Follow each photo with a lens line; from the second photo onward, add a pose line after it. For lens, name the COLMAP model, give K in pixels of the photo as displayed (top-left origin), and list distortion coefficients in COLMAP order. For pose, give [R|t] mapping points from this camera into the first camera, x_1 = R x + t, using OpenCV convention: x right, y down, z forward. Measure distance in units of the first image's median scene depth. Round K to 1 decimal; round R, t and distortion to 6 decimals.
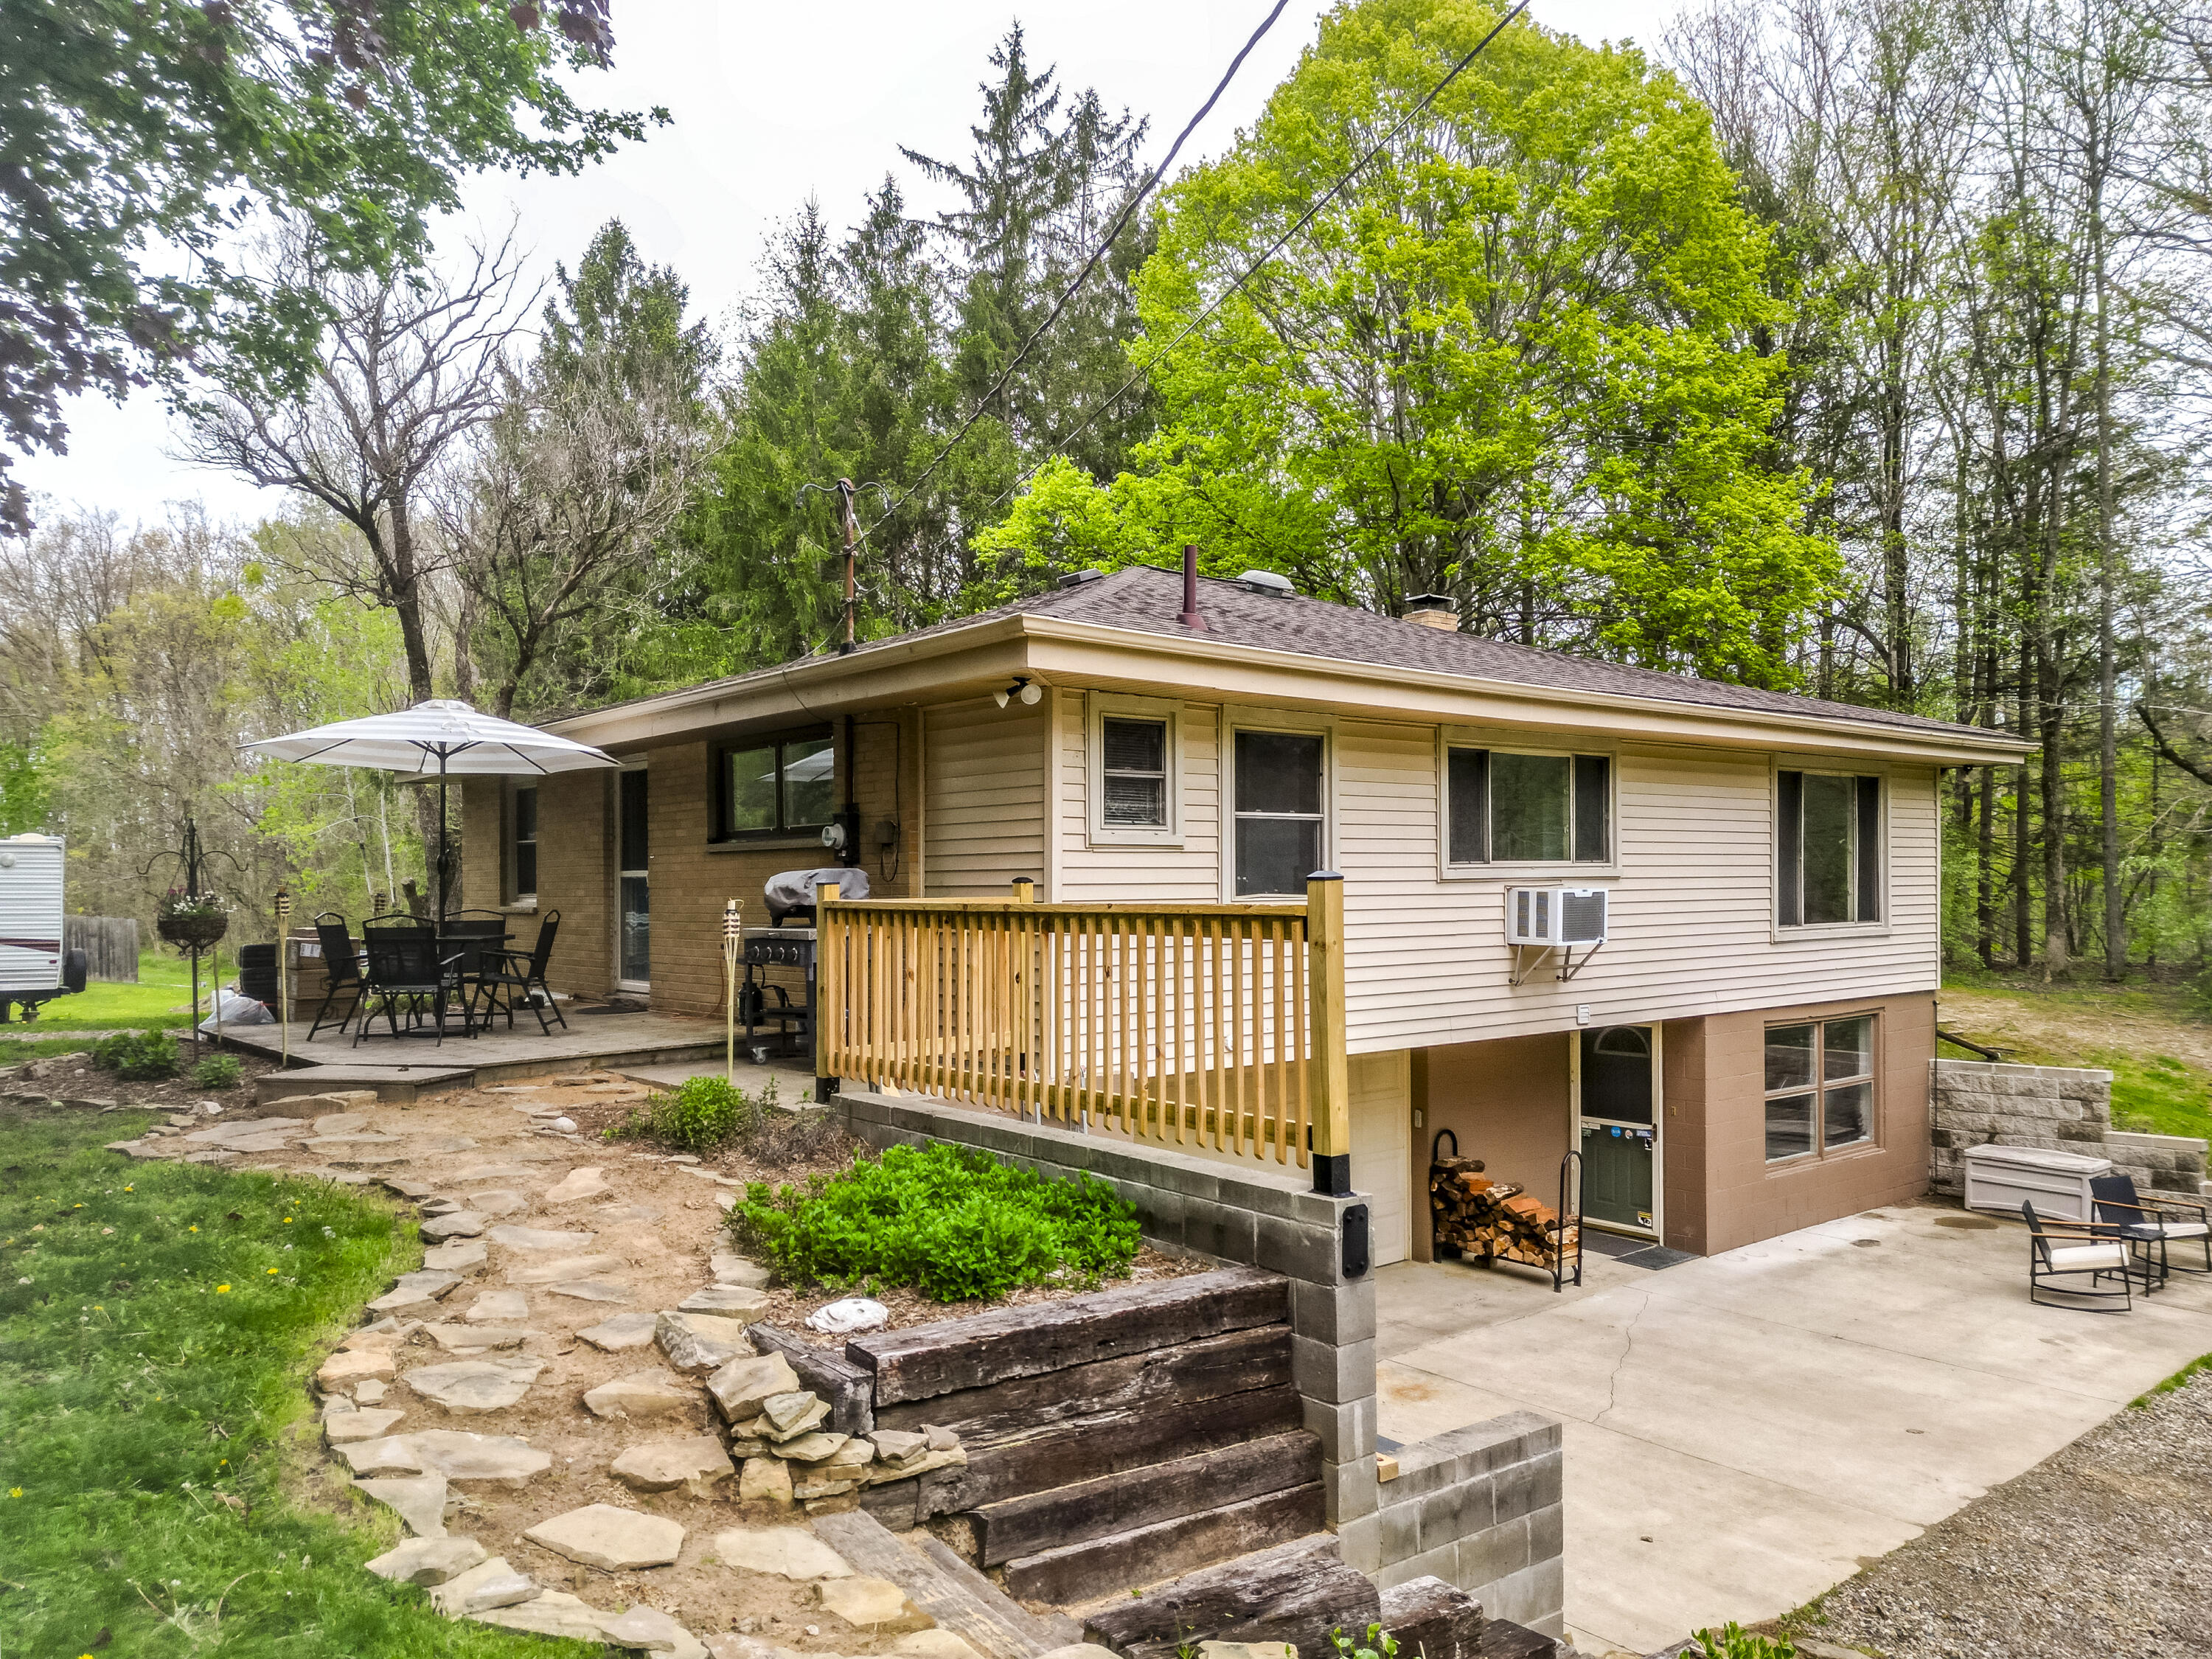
lens RADIAL K [[1556.6, 0, 1153.0], [0, 1556.6, 869.5], [0, 0, 1]] dist [0.028060, -0.015918]
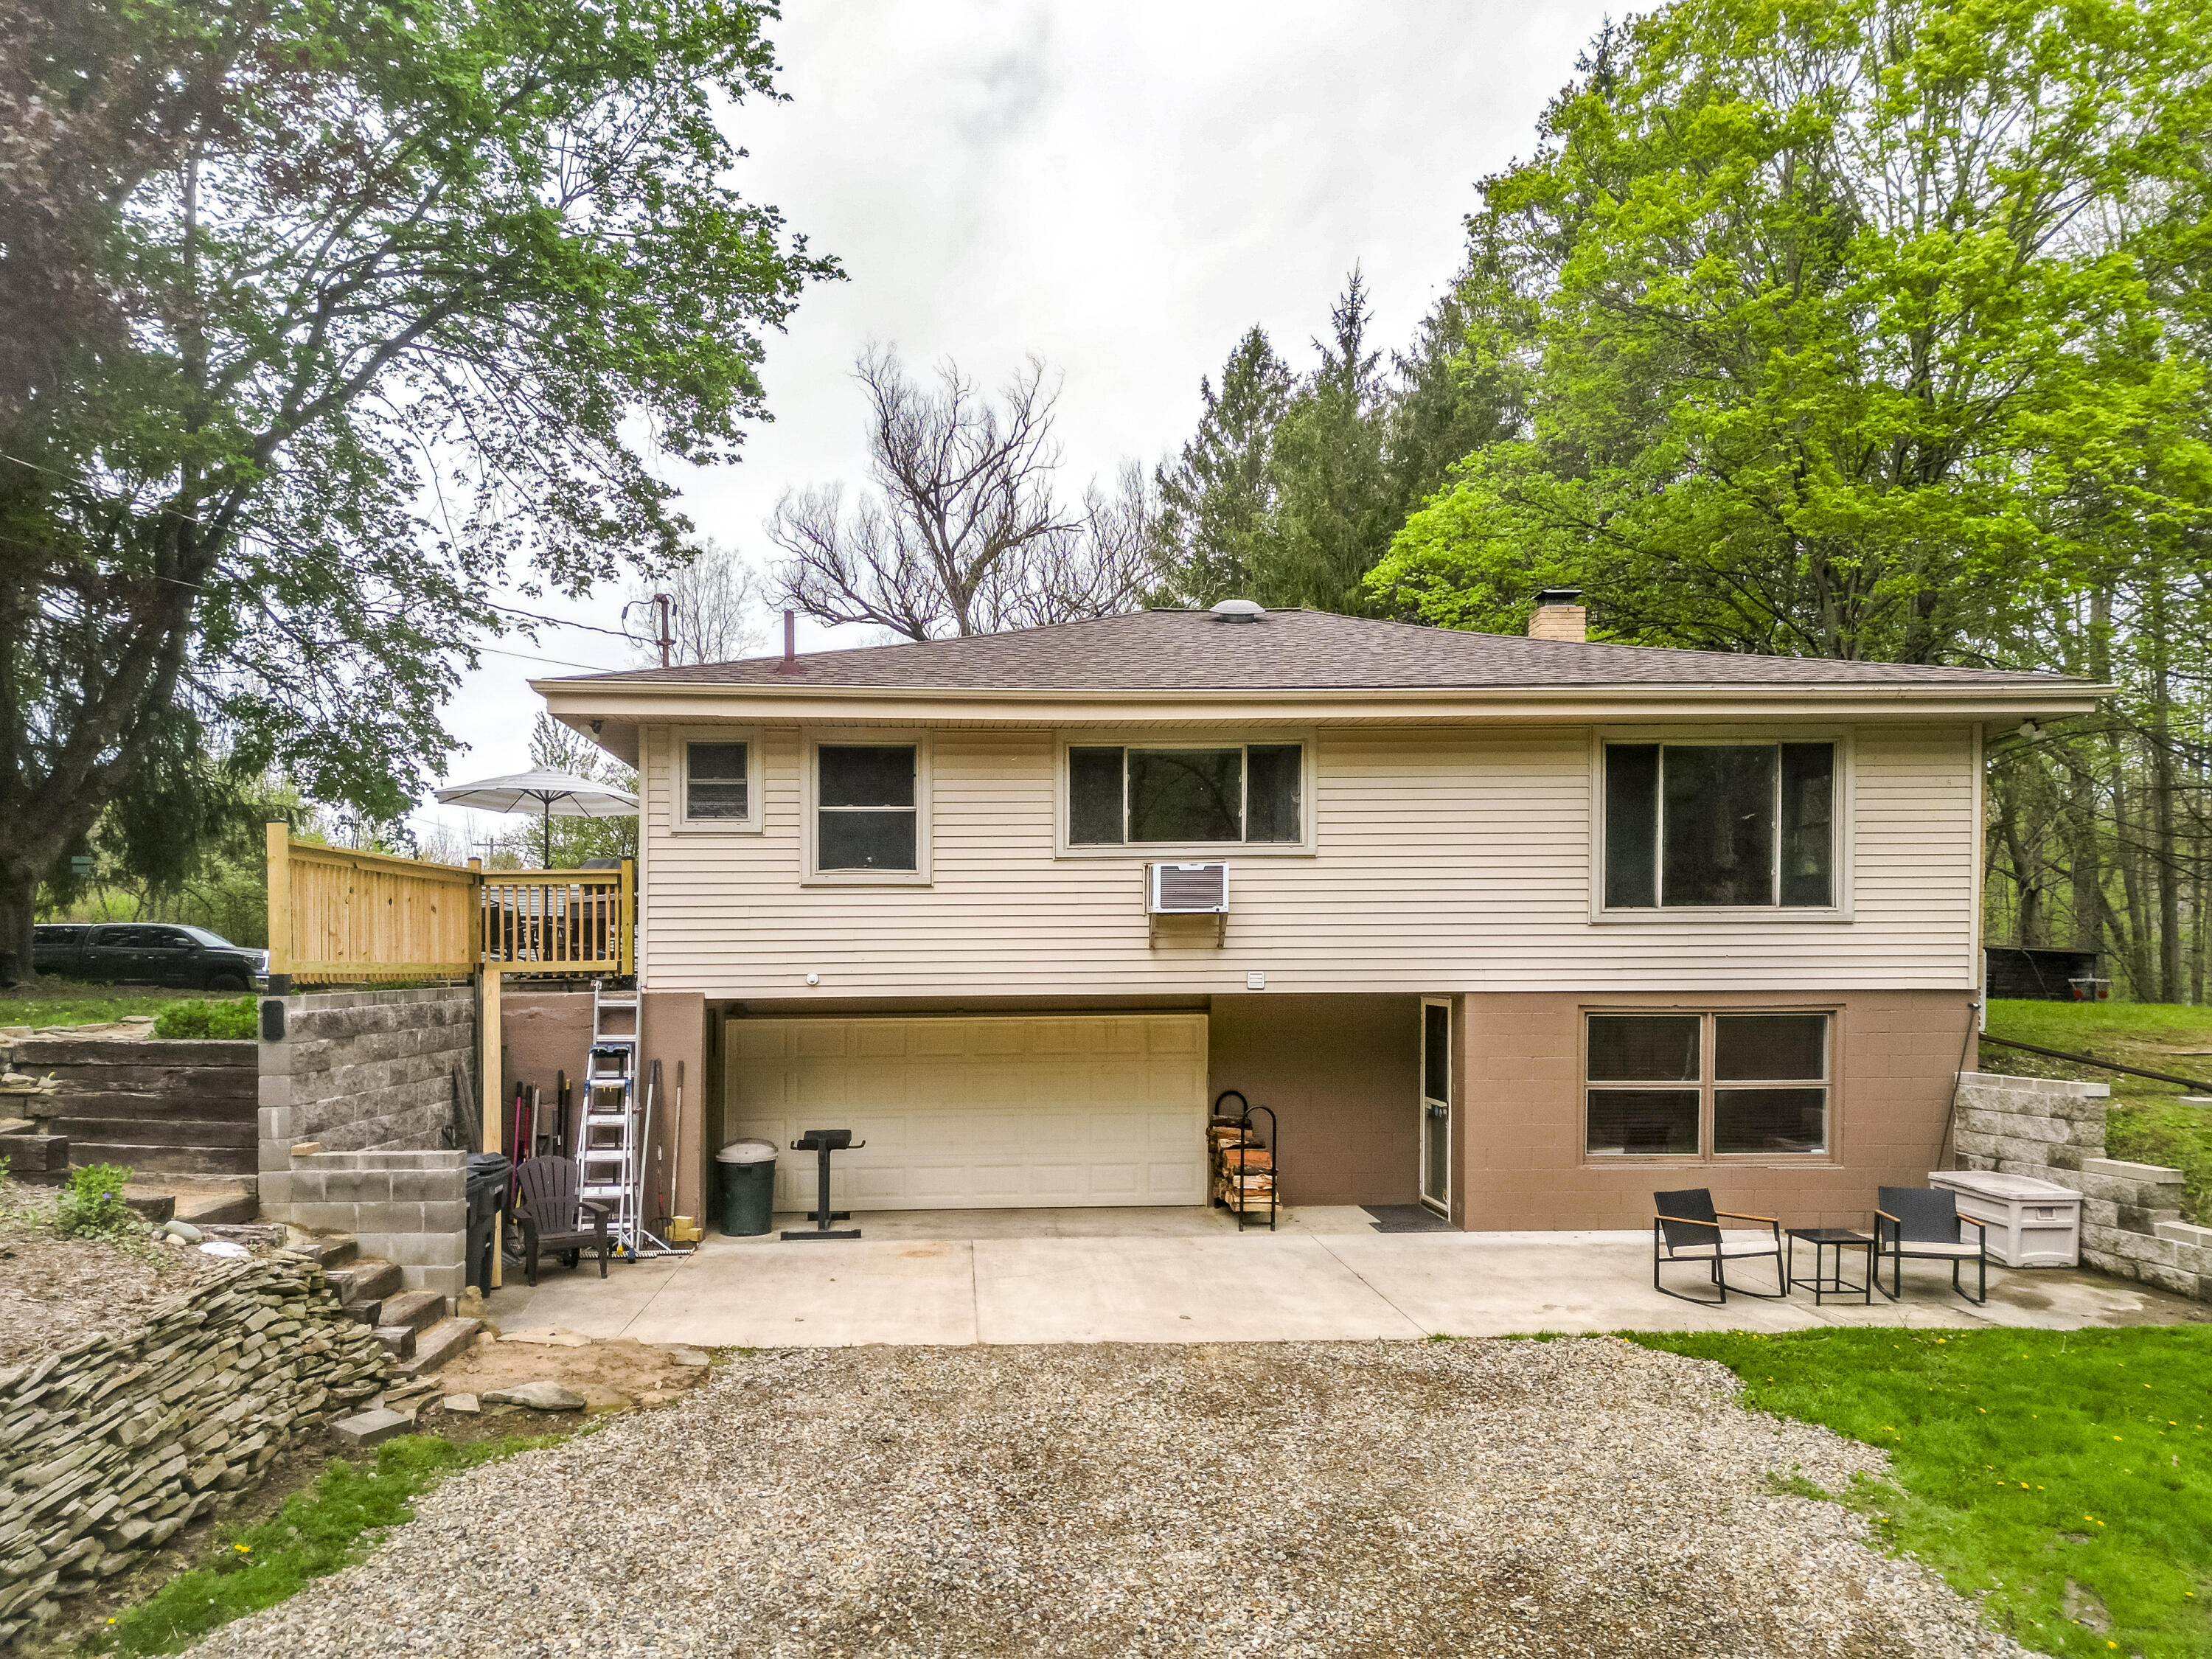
lens RADIAL K [[1624.1, 0, 1100.1], [0, 1624.1, 920.0], [0, 0, 1]] dist [0.027635, -0.008302]
pose [[0.804291, -0.010865, -0.594136, 0.715828], [0.005538, 0.999926, -0.010789, 0.050971], [0.594210, 0.005387, 0.804292, 0.012413]]
